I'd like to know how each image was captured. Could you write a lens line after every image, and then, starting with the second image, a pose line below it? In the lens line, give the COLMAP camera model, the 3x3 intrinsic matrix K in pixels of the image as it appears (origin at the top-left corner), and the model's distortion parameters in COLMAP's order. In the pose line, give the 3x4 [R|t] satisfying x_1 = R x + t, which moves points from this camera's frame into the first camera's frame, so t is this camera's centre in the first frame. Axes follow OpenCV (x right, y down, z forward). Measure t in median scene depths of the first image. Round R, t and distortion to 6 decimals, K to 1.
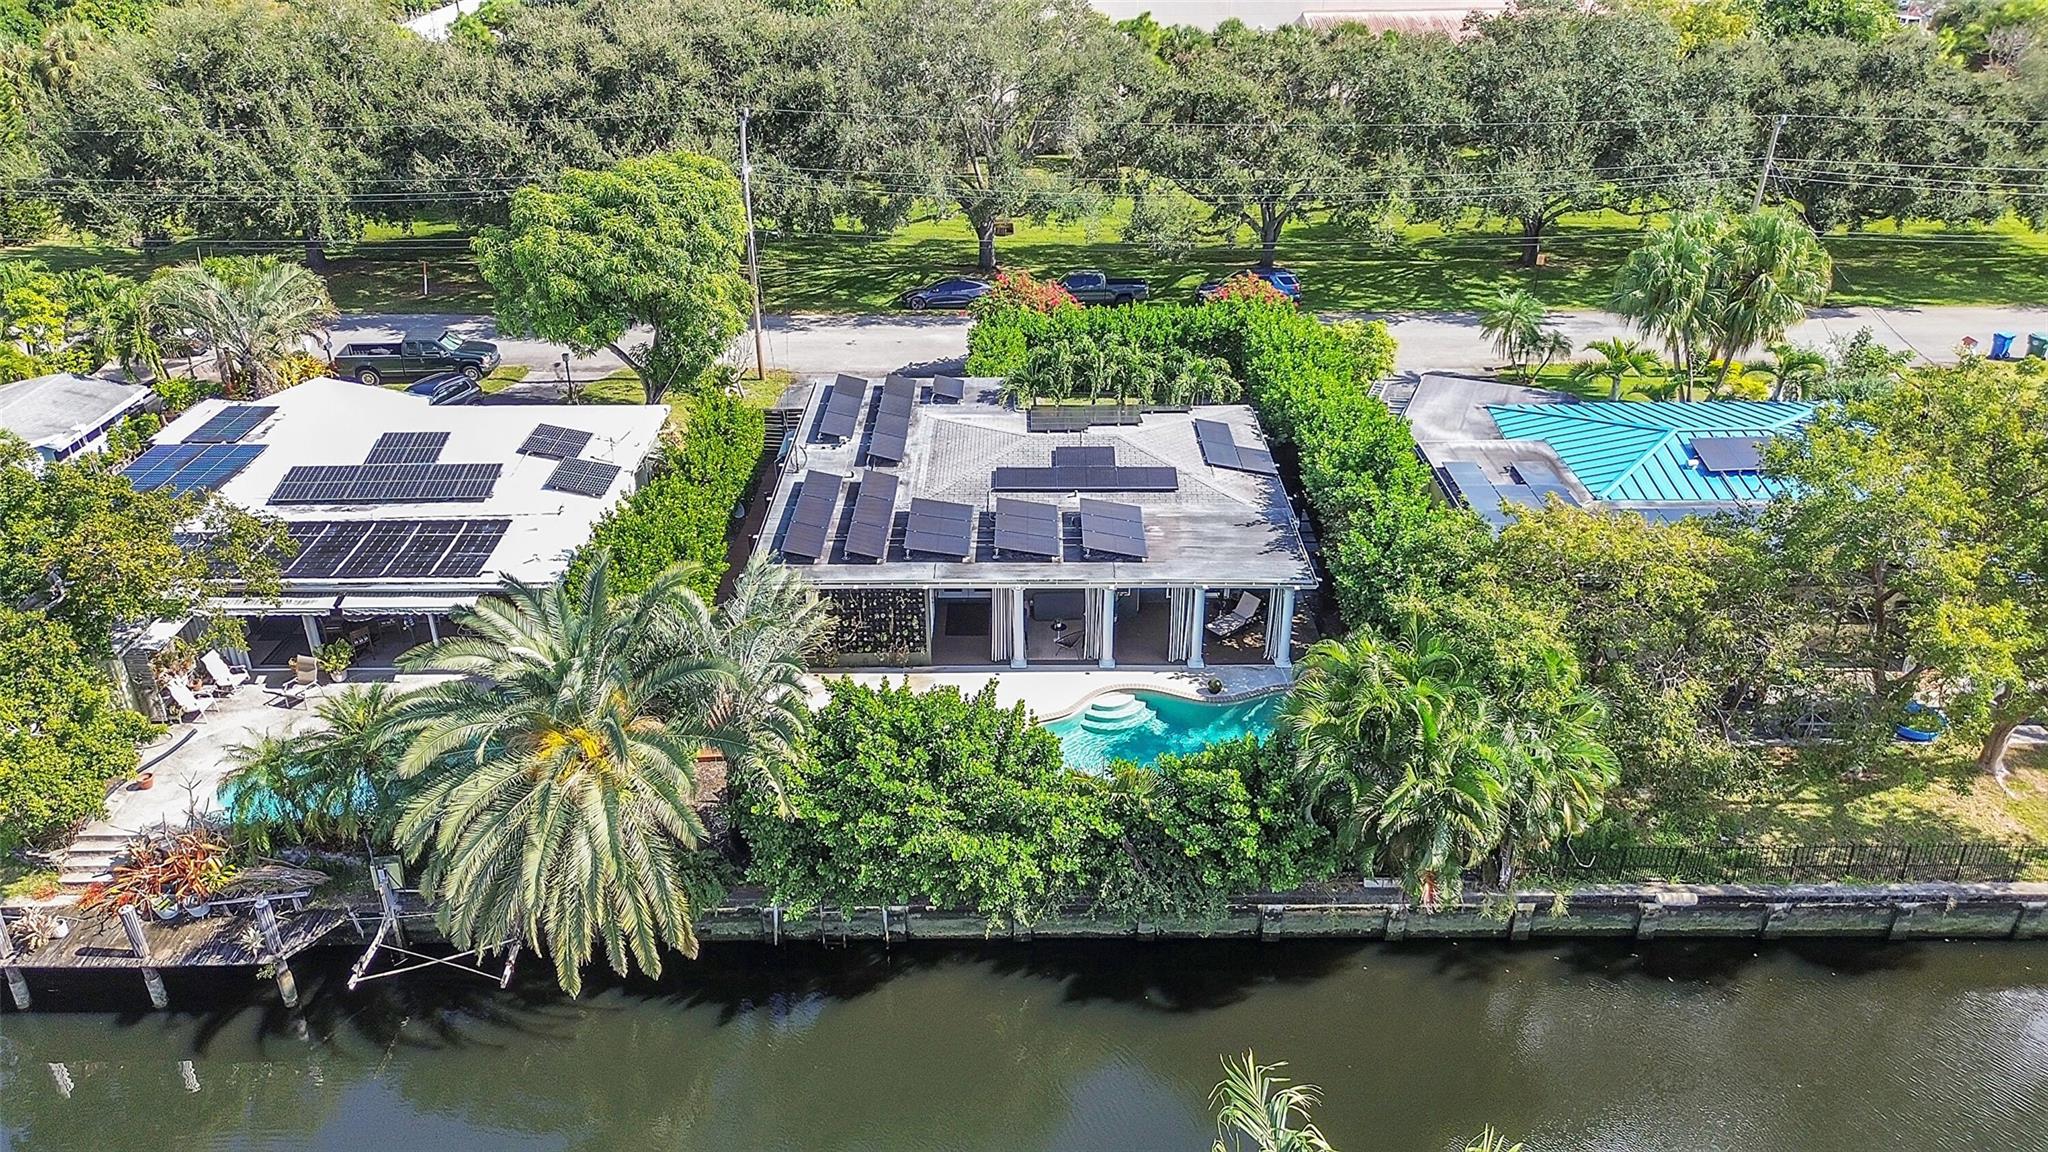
lens RADIAL K [[1473.8, 0, 1024.0], [0, 1473.8, 576.0], [0, 0, 1]] dist [0.005826, 0.001258]
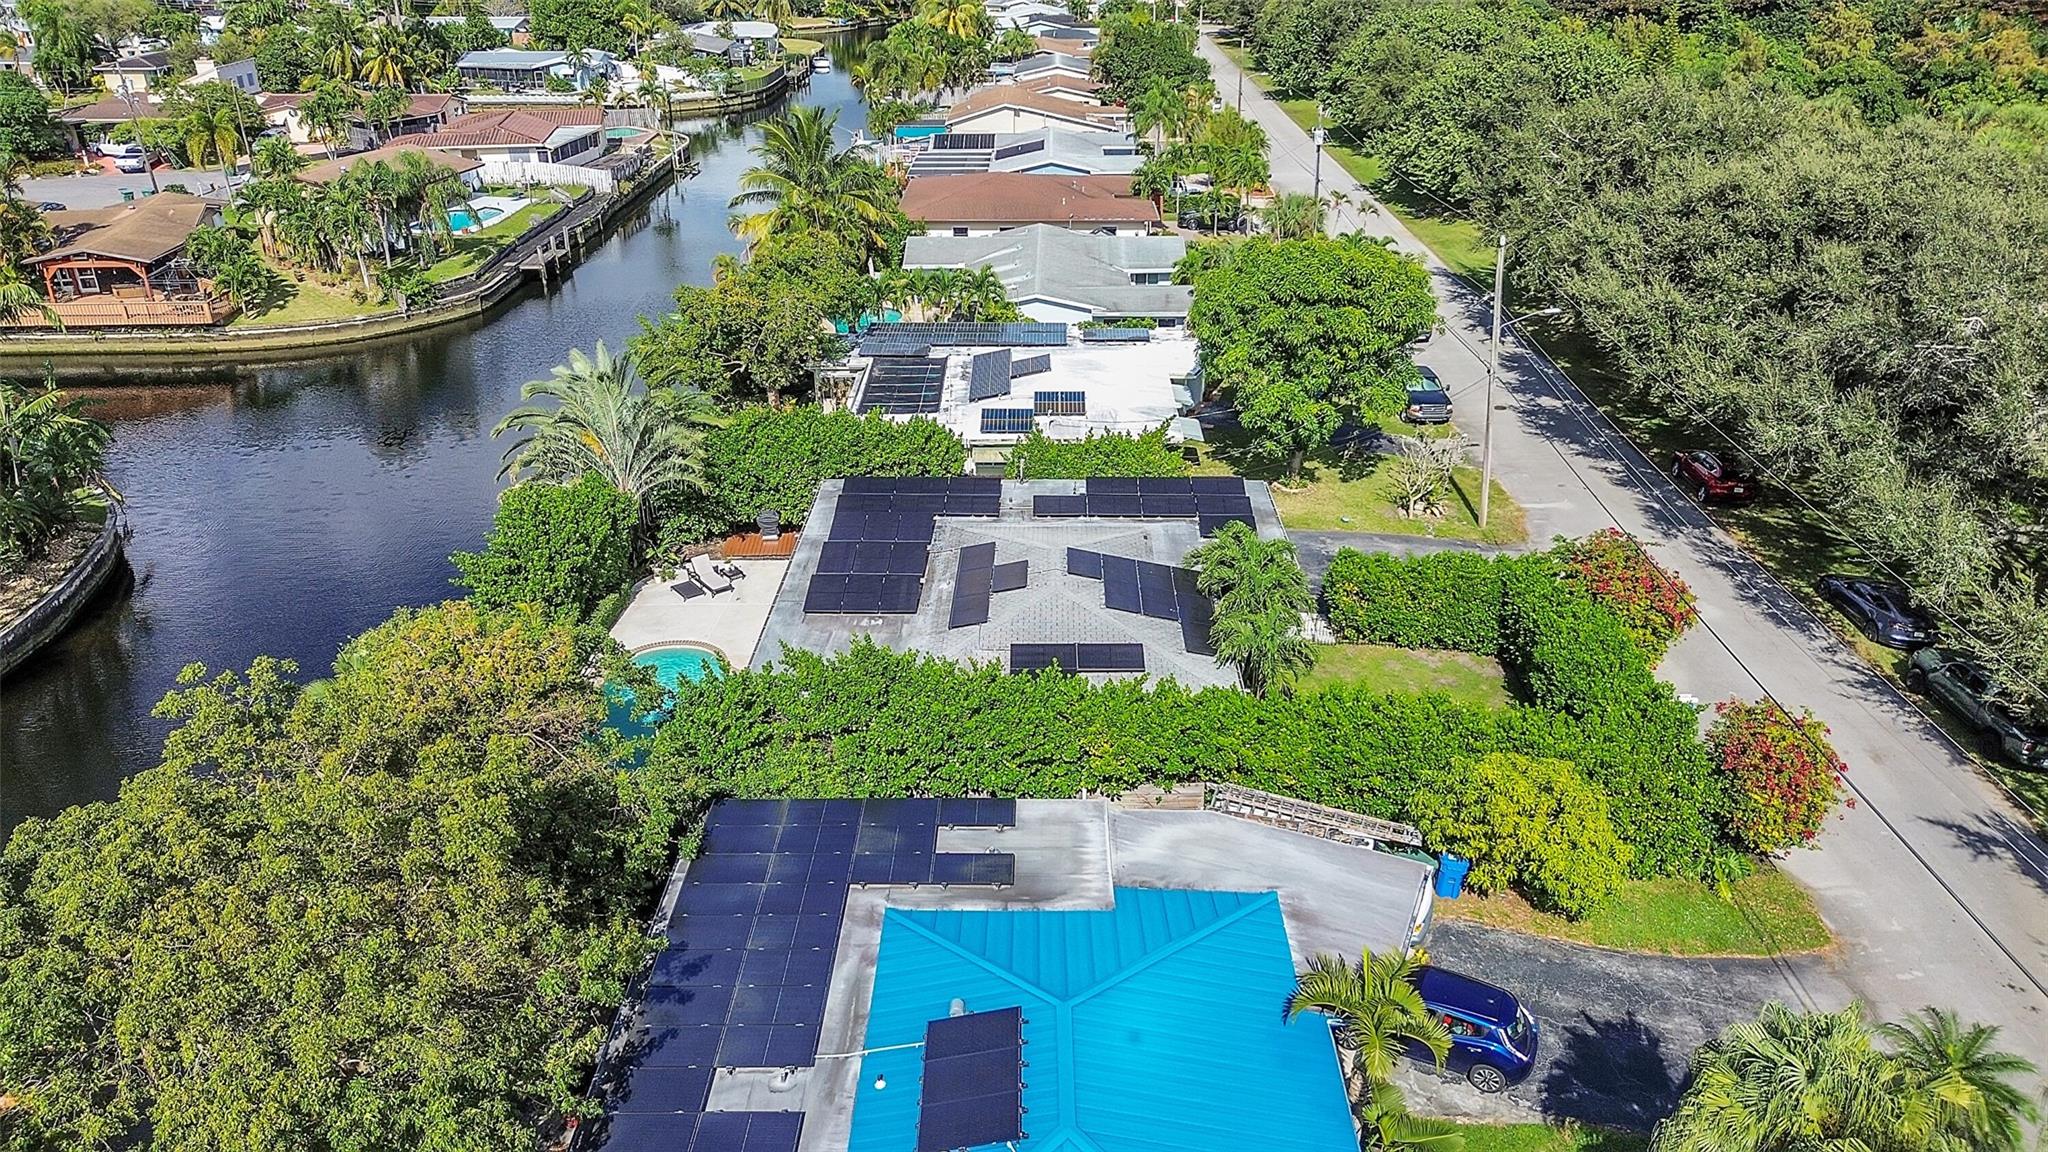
lens RADIAL K [[1473.8, 0, 1024.0], [0, 1473.8, 576.0], [0, 0, 1]] dist [0.005826, 0.001258]
pose [[-0.015567, 0.427122, -0.904060, 0.902444], [-0.449935, 0.804461, 0.387815, -0.456030], [0.892926, 0.412805, 0.179654, 0.832652]]
